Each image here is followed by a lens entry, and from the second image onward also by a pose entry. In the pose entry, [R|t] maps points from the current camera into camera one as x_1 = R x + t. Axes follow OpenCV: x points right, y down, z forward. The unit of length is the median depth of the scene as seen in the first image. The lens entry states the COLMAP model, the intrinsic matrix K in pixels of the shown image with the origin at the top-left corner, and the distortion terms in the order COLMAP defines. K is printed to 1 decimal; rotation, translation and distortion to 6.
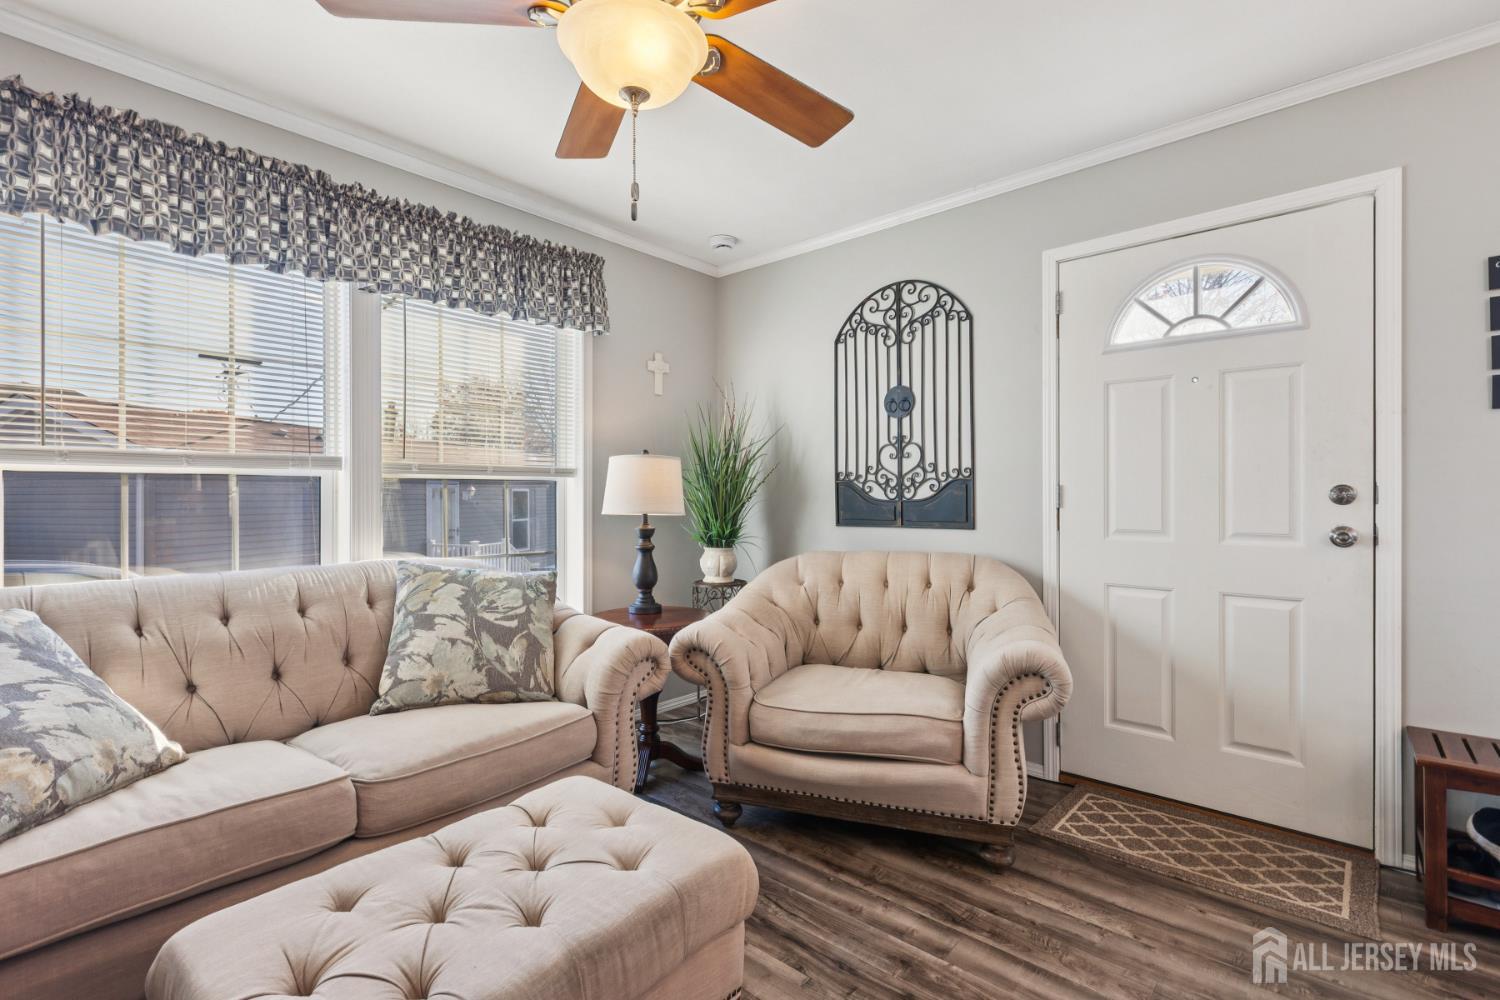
lens RADIAL K [[686.2, 0, 736.9], [0, 686.2, 494.9], [0, 0, 1]] dist [0.001610, -0.000226]
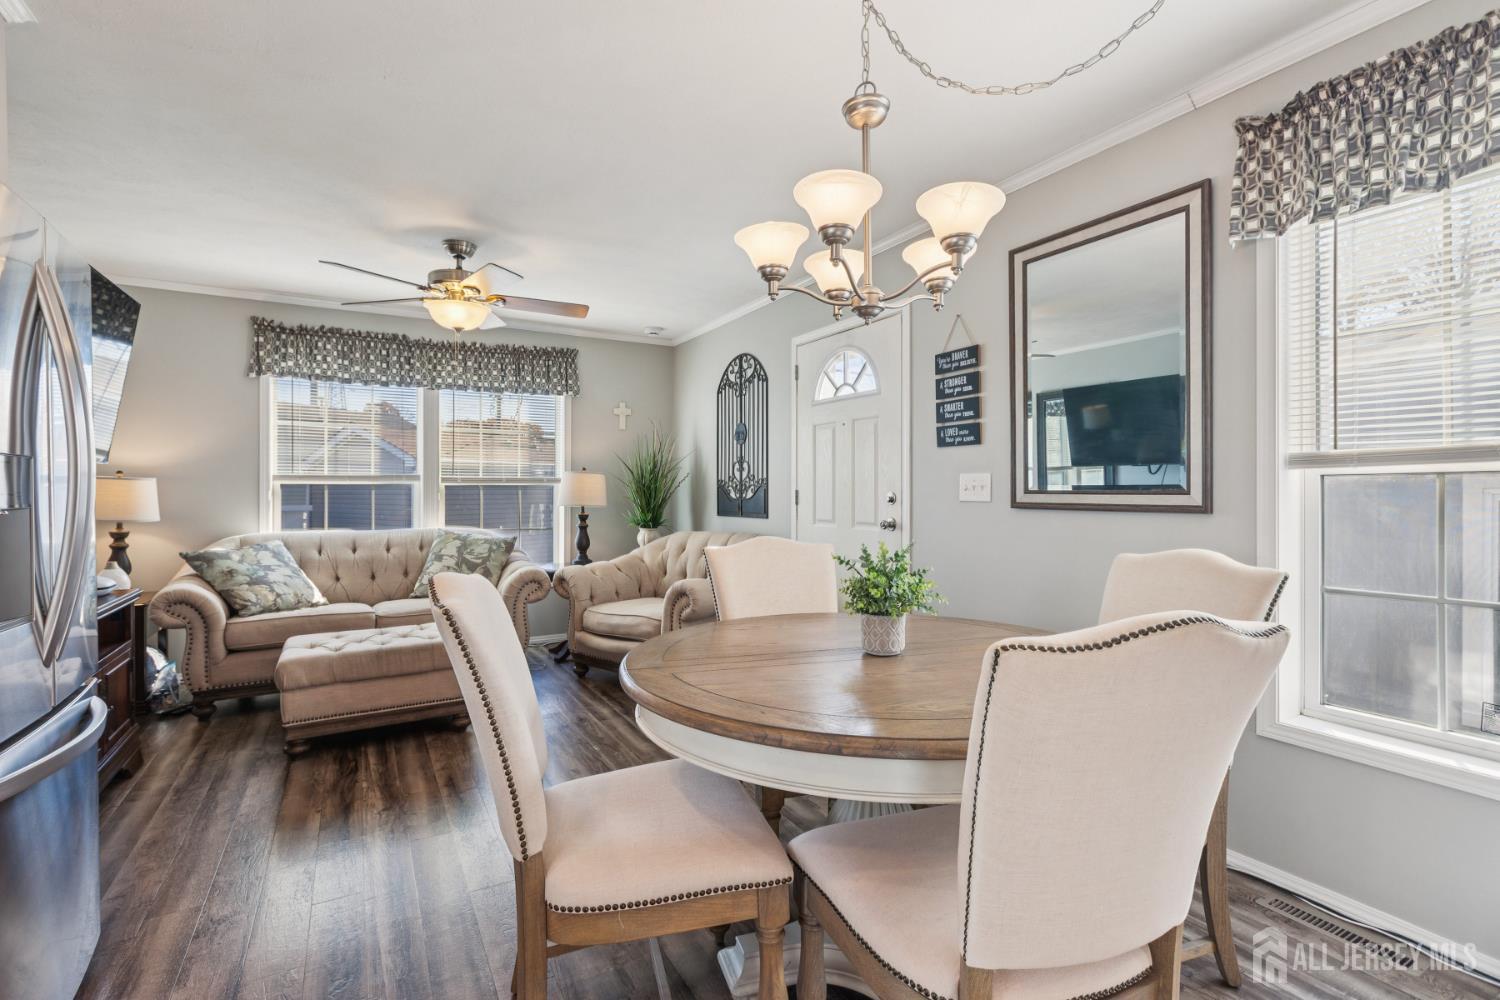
lens RADIAL K [[686.2, 0, 735.5], [0, 686.2, 493.3], [0, 0, 1]] dist [0.001610, -0.000226]
pose [[0.943372, 0.004651, -0.331703, 0.992603], [-0.002267, 0.999969, 0.007572, -0.021744], [0.331728, -0.006392, 0.943354, -0.590067]]
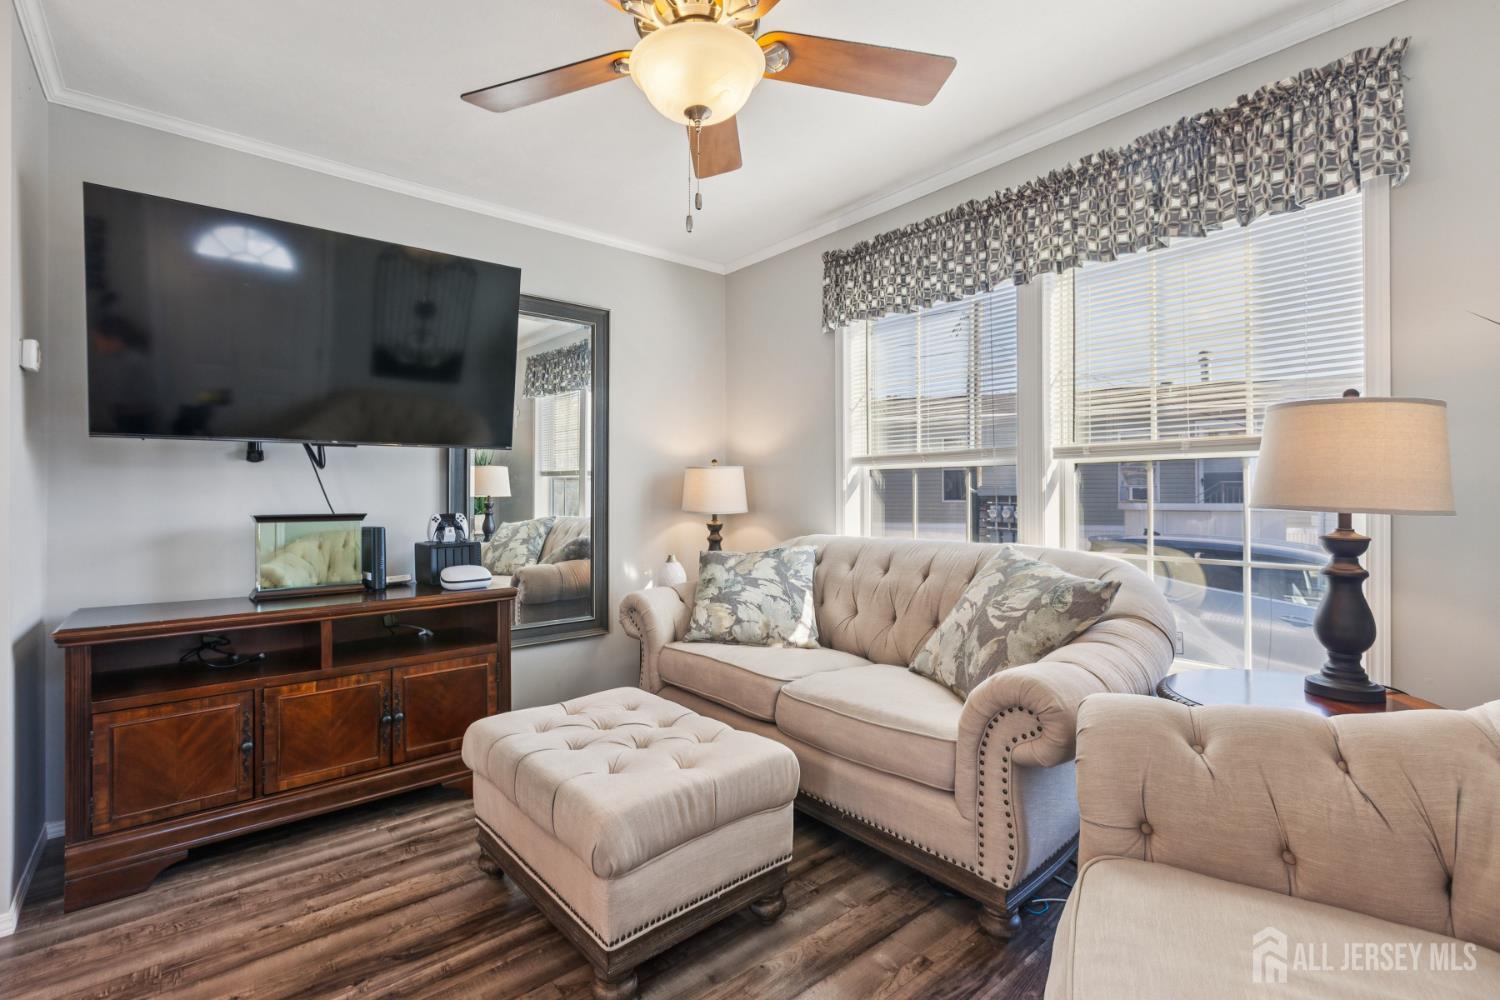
lens RADIAL K [[686.2, 0, 739.2], [0, 686.2, 486.5], [0, 0, 1]] dist [0.001610, -0.000226]
pose [[-0.157087, -0.000597, -0.987585, 0.593070], [0.013257, 0.999908, -0.002713, 0.006086], [0.987496, -0.013518, -0.157065, 0.793321]]
